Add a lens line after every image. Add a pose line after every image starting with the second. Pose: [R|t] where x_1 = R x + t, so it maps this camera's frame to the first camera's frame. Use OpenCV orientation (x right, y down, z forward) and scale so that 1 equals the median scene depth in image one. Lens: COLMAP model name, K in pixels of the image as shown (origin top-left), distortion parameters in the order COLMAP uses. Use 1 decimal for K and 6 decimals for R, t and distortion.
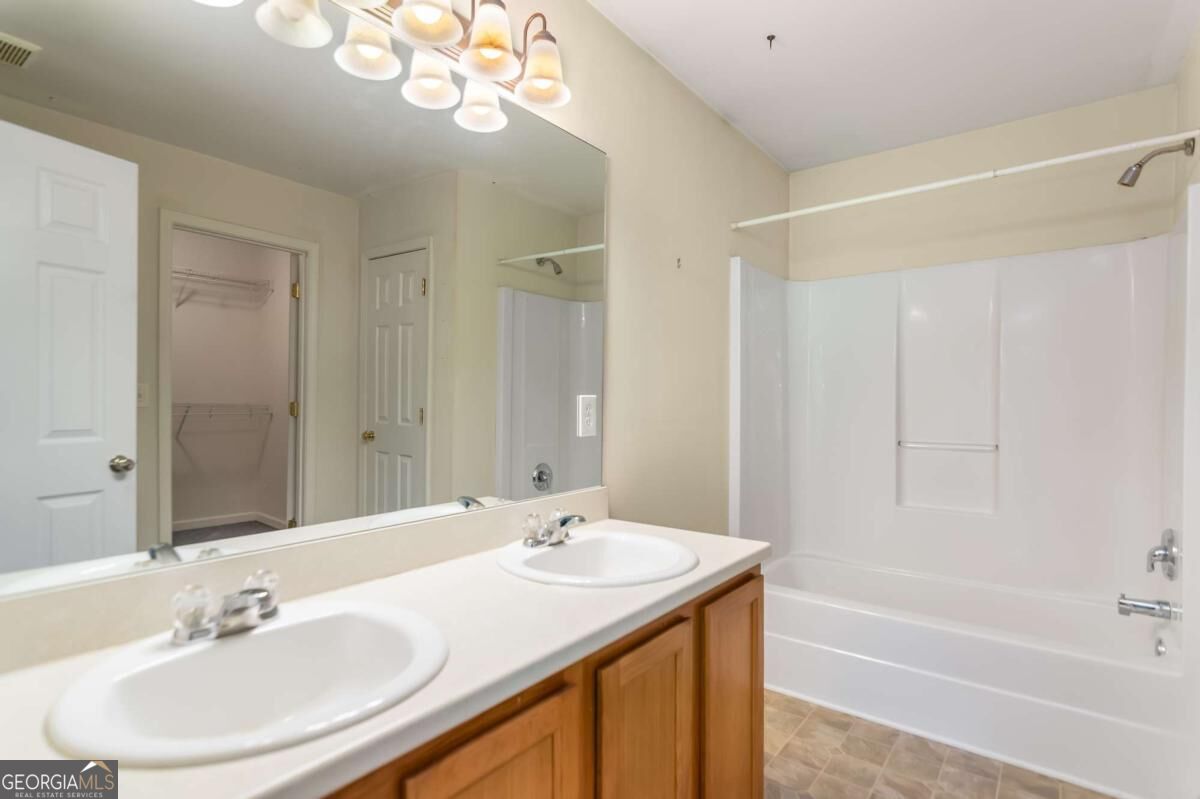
lens RADIAL K [[600.1, 0, 575.0], [0, 600.1, 409.7], [0, 0, 1]] dist [0.040614, 0.000219]
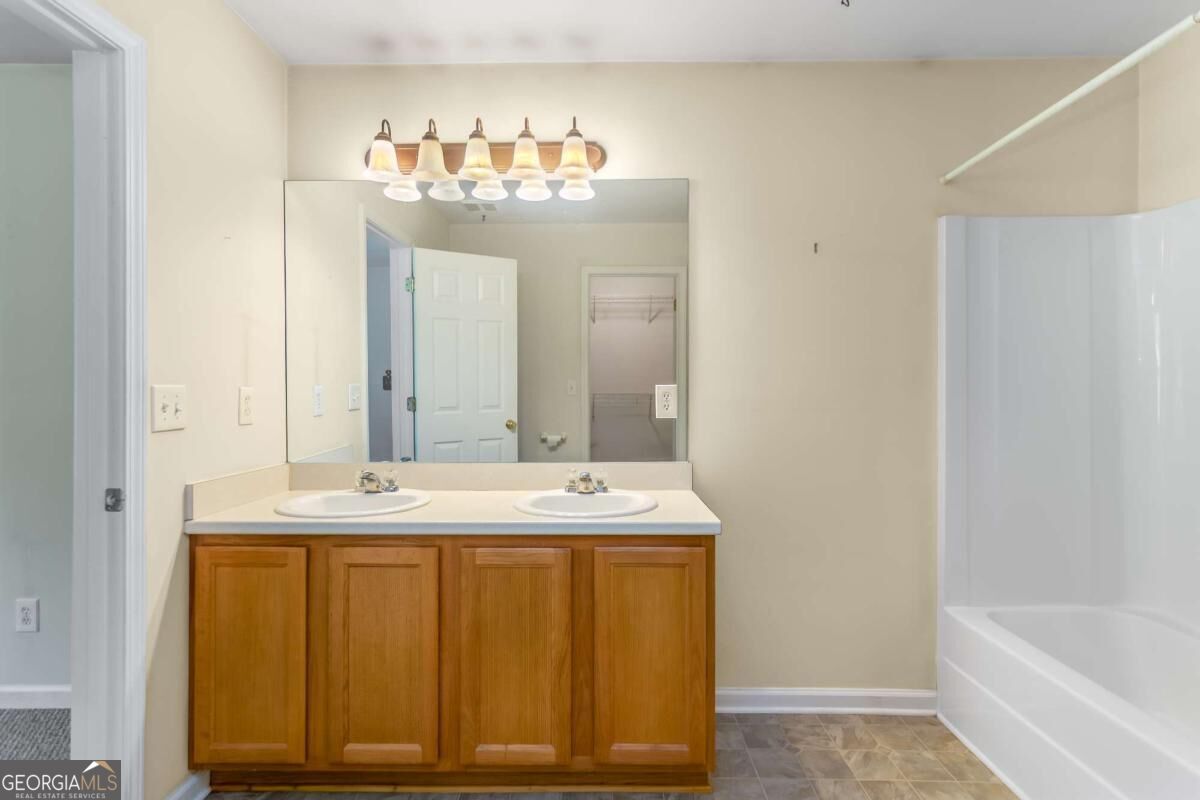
lens RADIAL K [[598.4, 0, 597.1], [0, 598.4, 390.4], [0, 0, 1]] dist [0.002909, 0.000826]
pose [[0.593907, -0.000296, -0.804533, 0.882987], [-0.006547, 0.999965, -0.005201, -0.005149], [0.804507, 0.008356, 0.593885, 0.165724]]
